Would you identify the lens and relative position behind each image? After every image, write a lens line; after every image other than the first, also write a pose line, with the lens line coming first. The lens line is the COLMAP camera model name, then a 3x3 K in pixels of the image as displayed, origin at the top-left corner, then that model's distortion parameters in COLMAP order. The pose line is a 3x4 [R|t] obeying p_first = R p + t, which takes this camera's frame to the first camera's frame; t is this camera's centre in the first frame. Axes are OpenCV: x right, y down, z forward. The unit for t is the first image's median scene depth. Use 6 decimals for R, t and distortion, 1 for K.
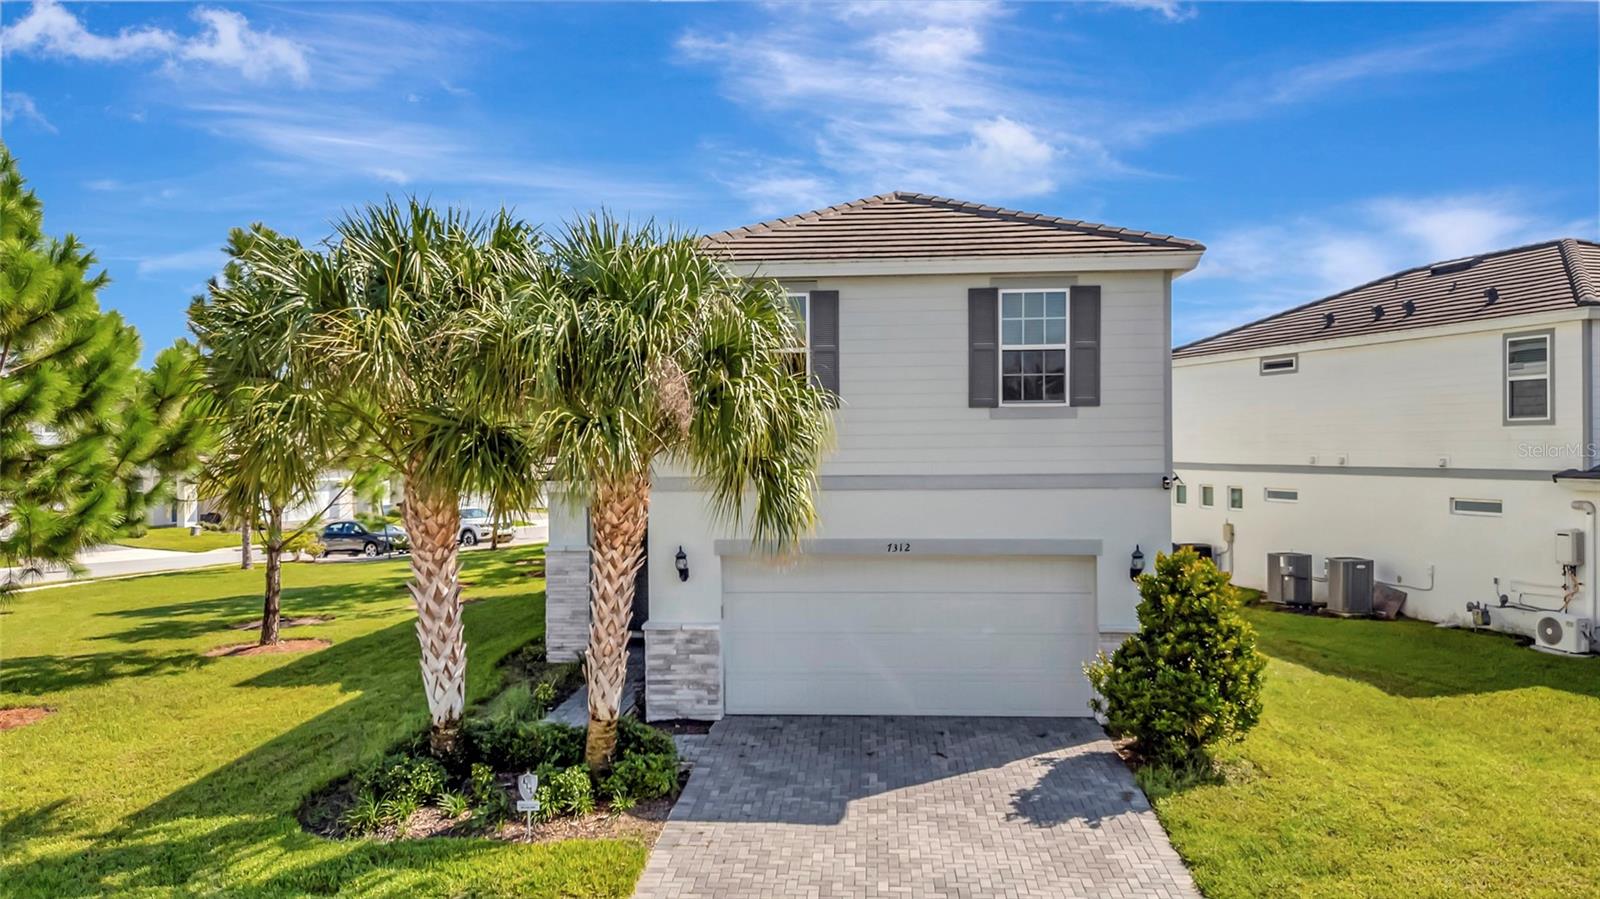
lens RADIAL K [[1207.6, 0, 806.7], [0, 1207.6, 452.5], [0, 0, 1]] dist [0.031359, -0.002155]
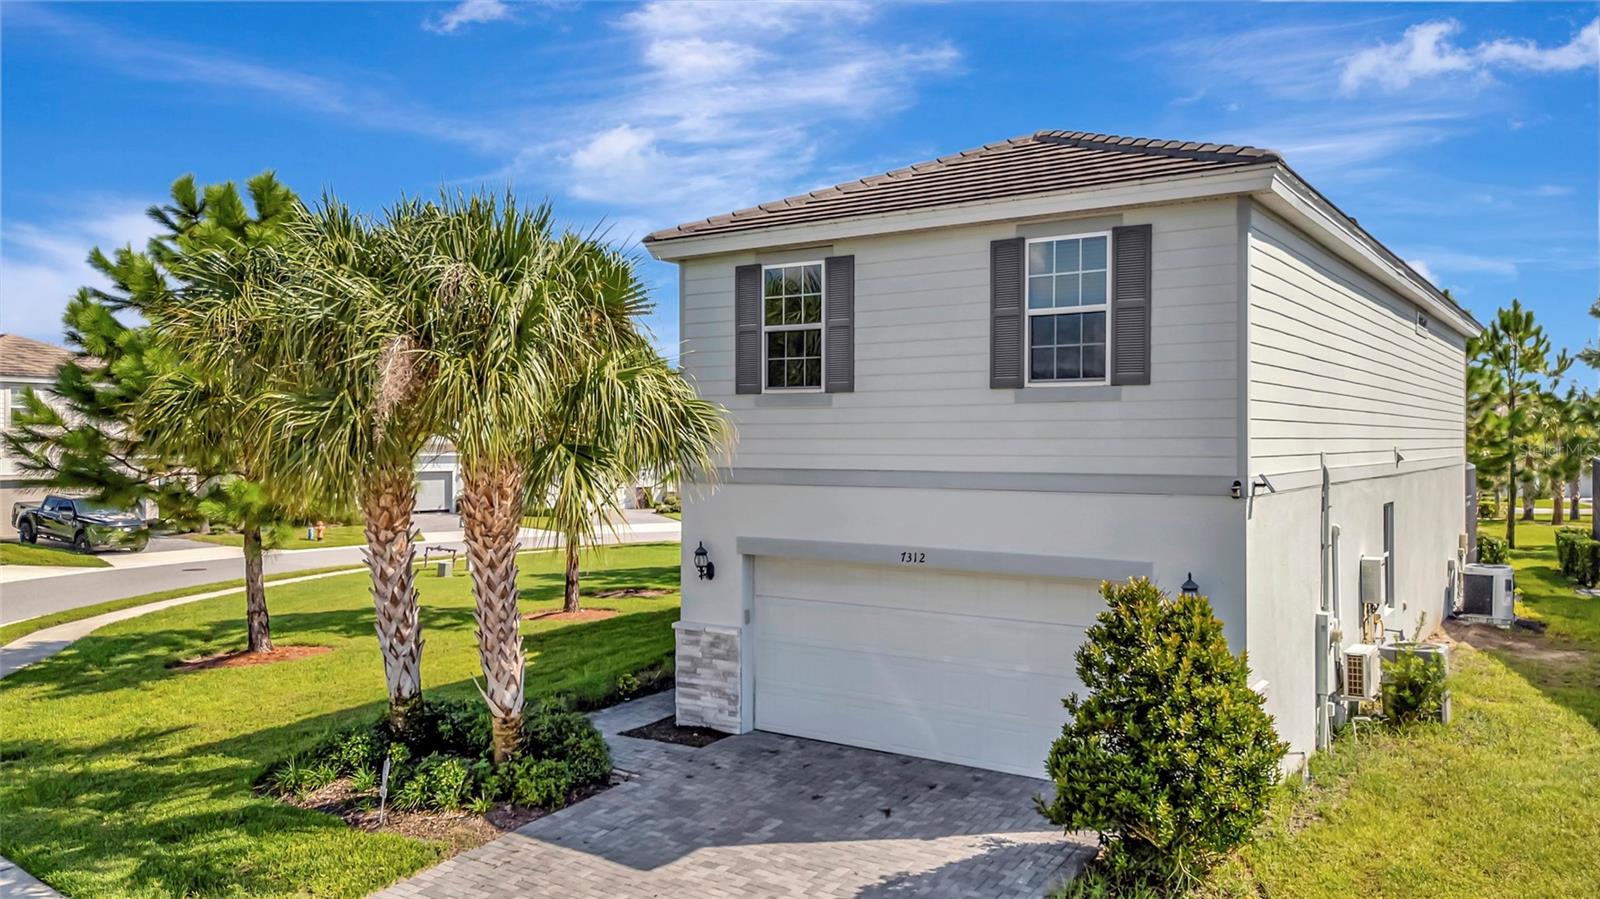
lens RADIAL K [[1193.0, 0, 800.0], [0, 1193.0, 449.5], [0, 0, 1]] dist [0.030461, -0.004300]
pose [[0.860882, 0.014042, -0.508611, 0.455113], [-0.011940, 0.999901, 0.007396, -0.001184], [0.508665, -0.000295, 0.860965, 0.264273]]
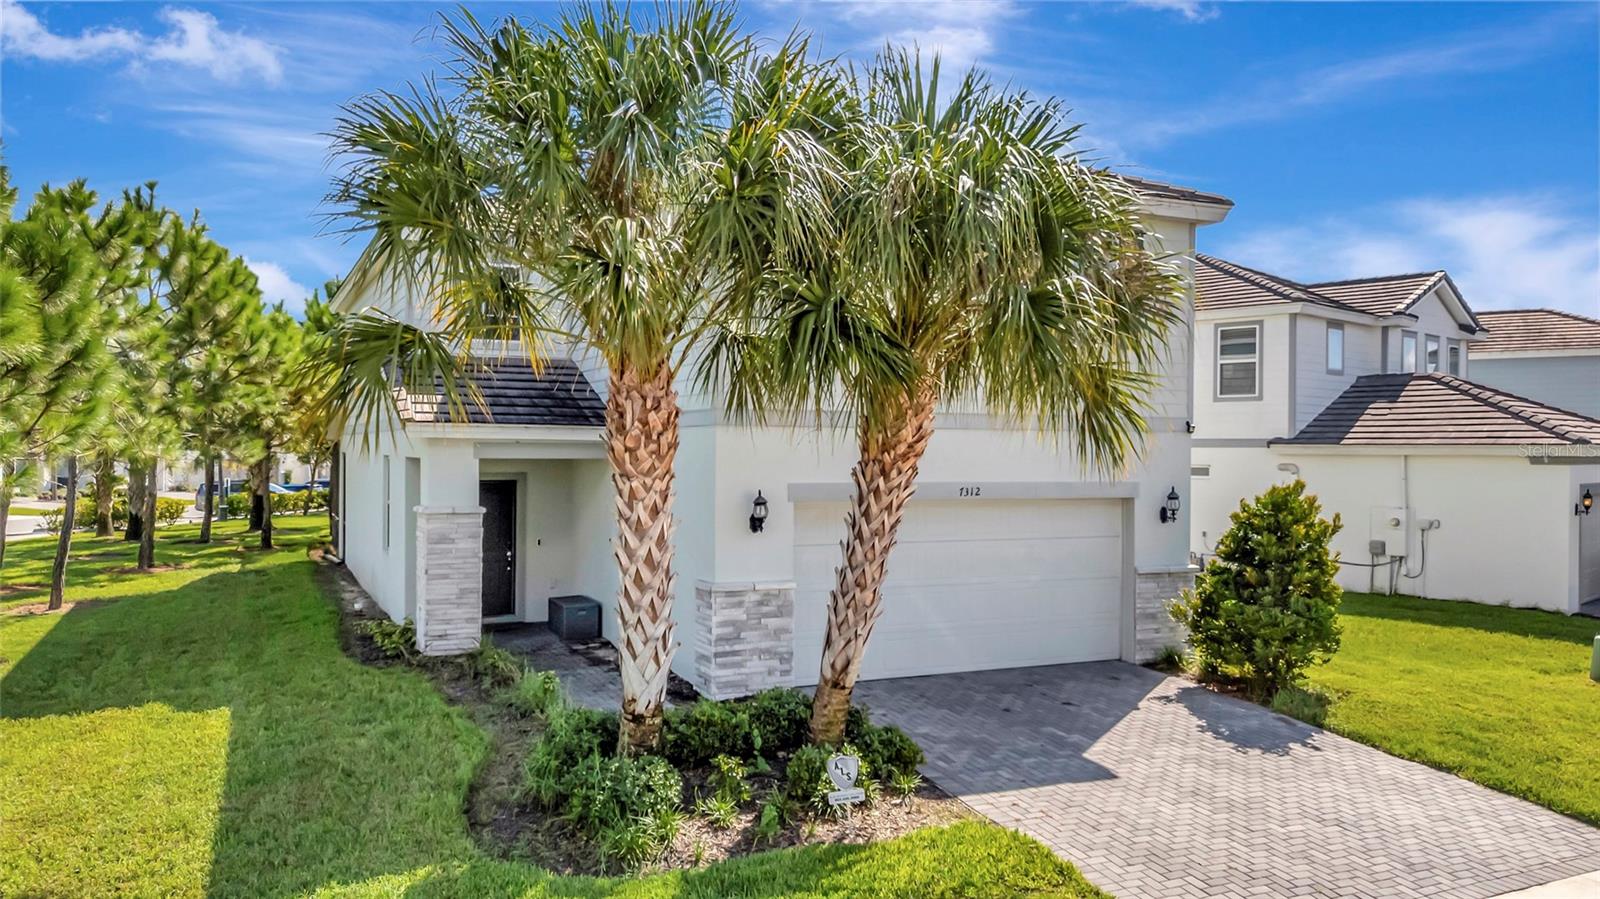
lens RADIAL K [[1193.0, 0, 800.0], [0, 1193.0, 449.5], [0, 0, 1]] dist [0.030461, -0.004300]
pose [[0.876545, 0.014155, 0.481112, -0.513195], [-0.011350, 0.999897, -0.008739, 0.059334], [-0.481186, 0.002200, 0.876616, 0.270764]]
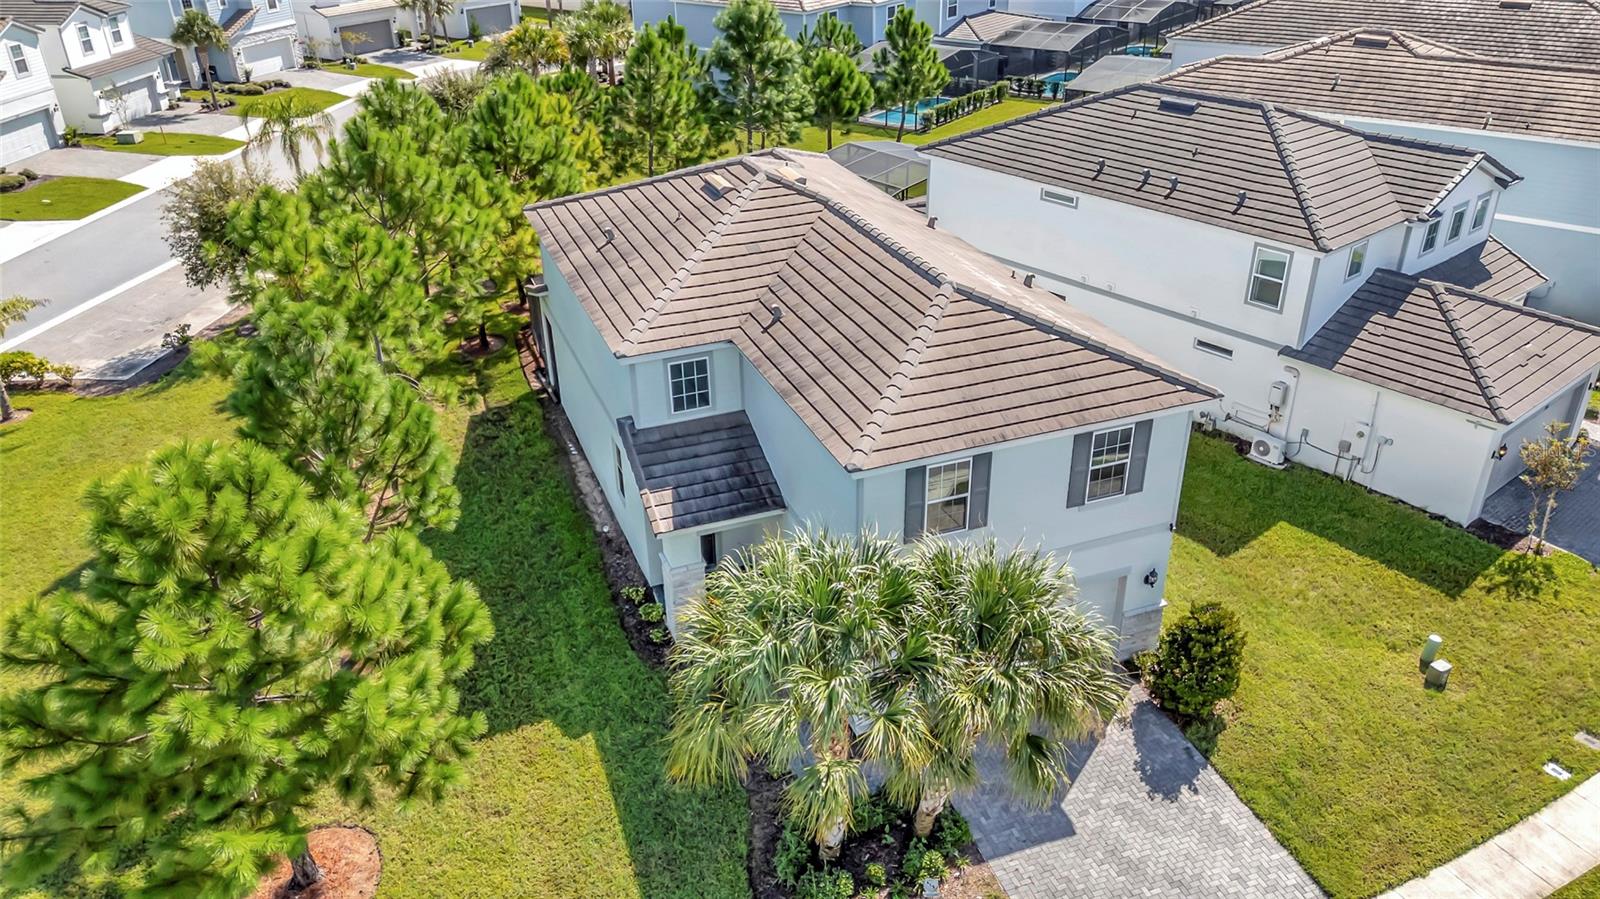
lens RADIAL K [[1183.6, 0, 793.9], [0, 1183.6, 448.3], [0, 0, 1]] dist [0.027696, -0.001843]
pose [[0.909197, -0.201932, 0.364120, -0.700960], [0.011988, 0.886854, 0.461894, -0.802826], [-0.416193, -0.415587, 0.808746, 0.020414]]
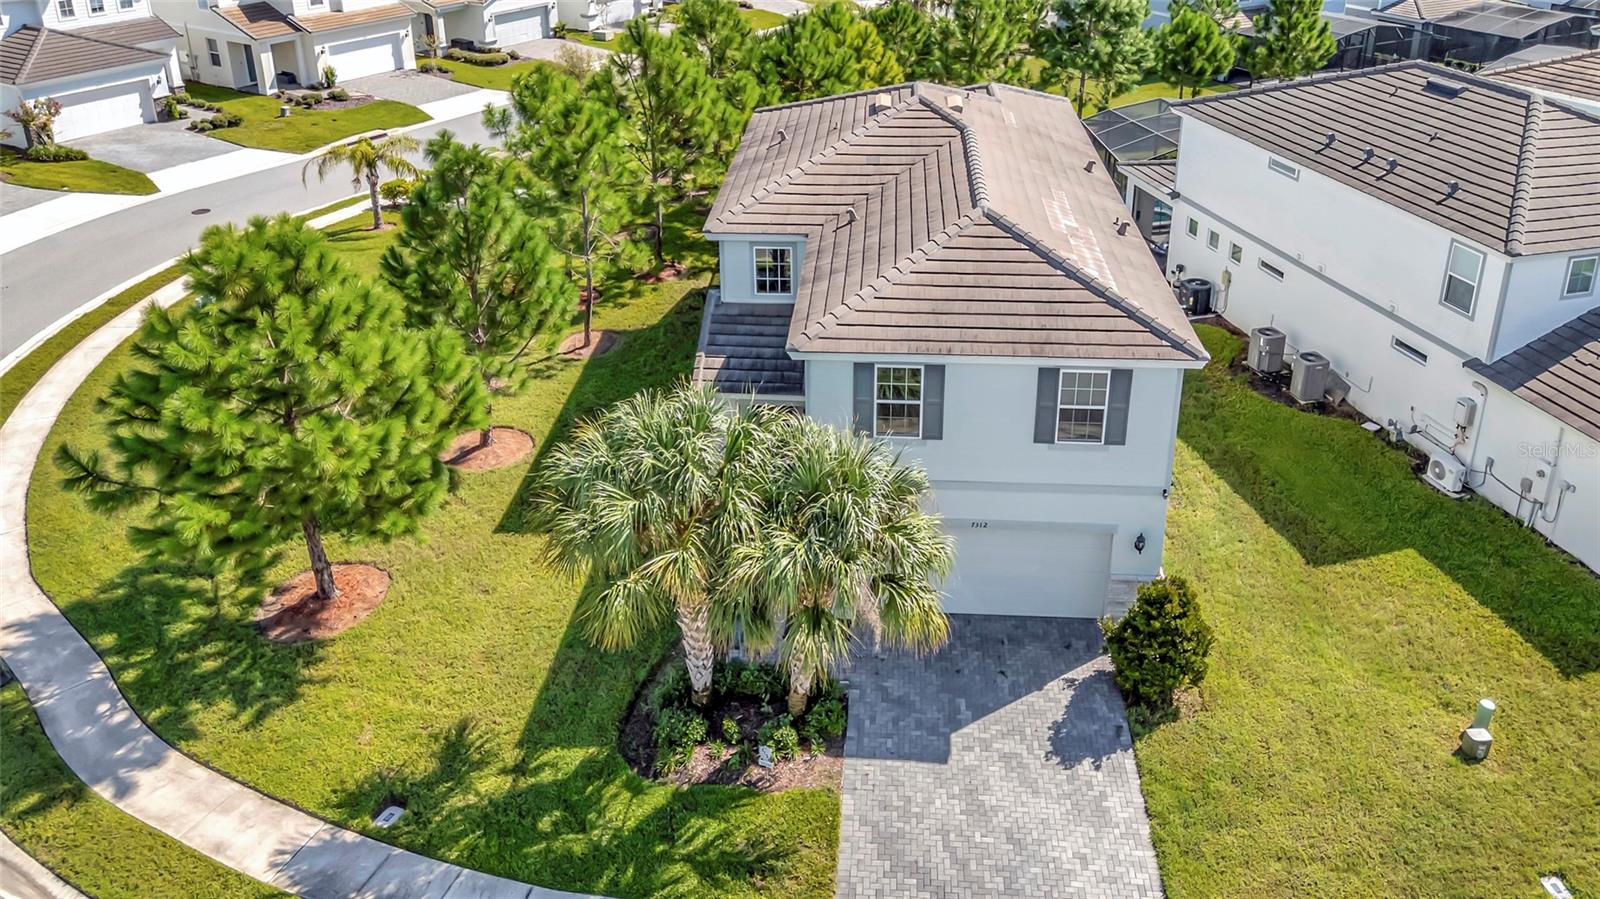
lens RADIAL K [[1222.3, 0, 839.4], [0, 1222.3, 264.3], [0, 0, 1]] dist [0.032736, 0.004348]
pose [[0.999850, 0.003515, 0.016977, -0.128642], [-0.009334, 0.934342, 0.356257, -0.792589], [-0.014611, -0.356361, 0.934234, -0.293225]]
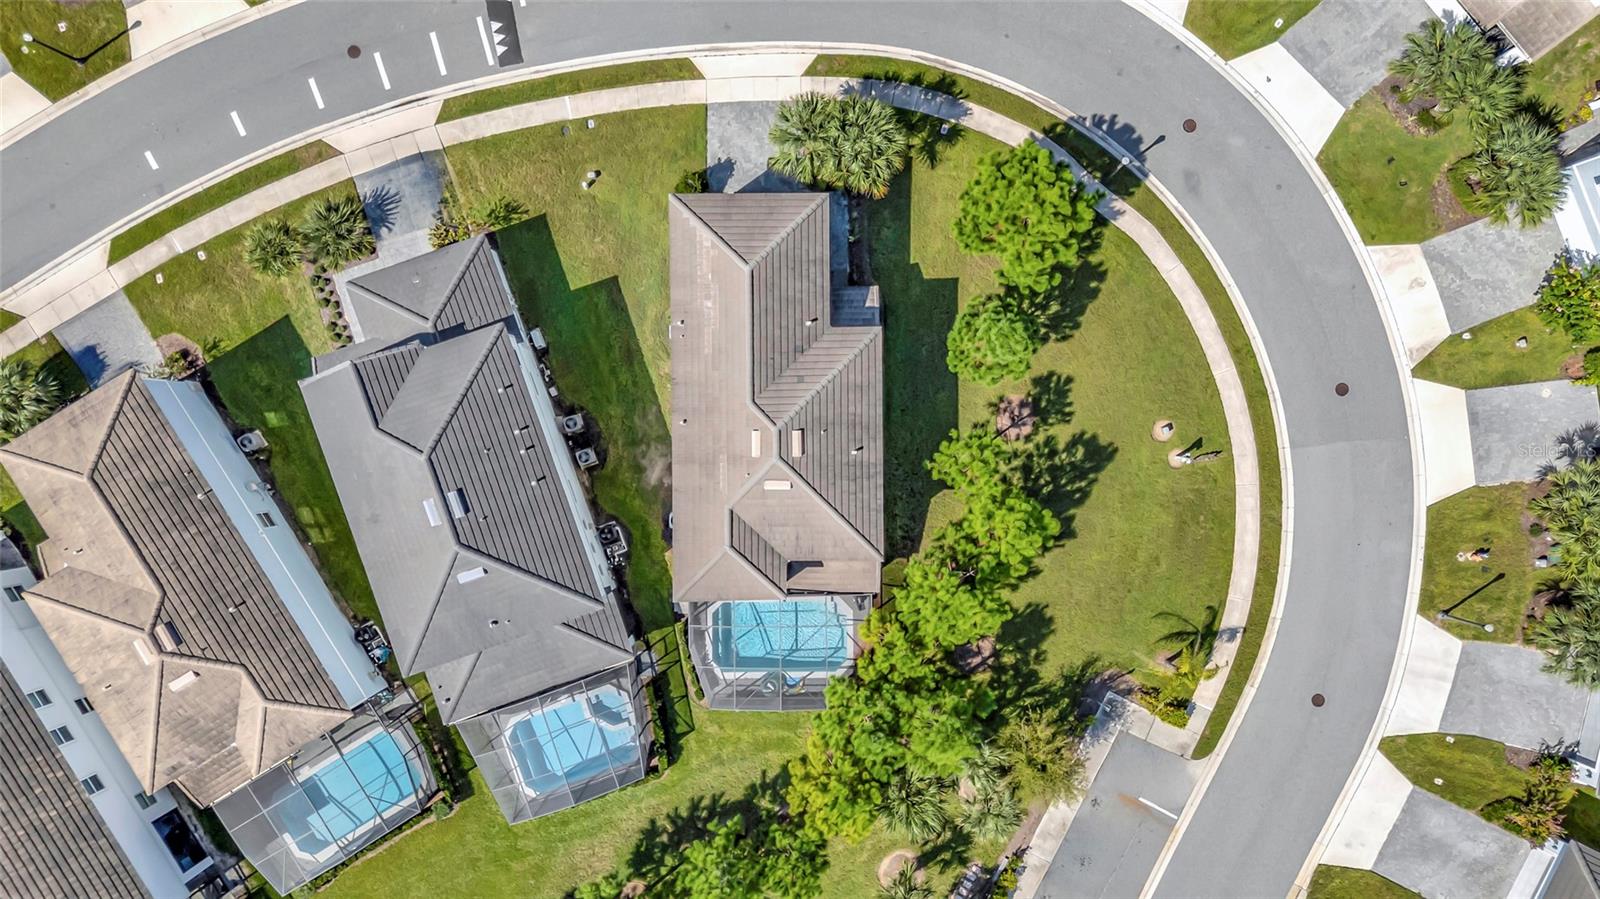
lens RADIAL K [[1172.3, 0, 802.7], [0, 1172.3, 452.7], [0, 0, 1]] dist [0.057980, -0.045561]
pose [[-0.997715, 0.067277, 0.006199, -0.051726], [0.005073, -0.016904, 0.999844, -3.903300], [0.067371, 0.997591, 0.016524, 1.804811]]
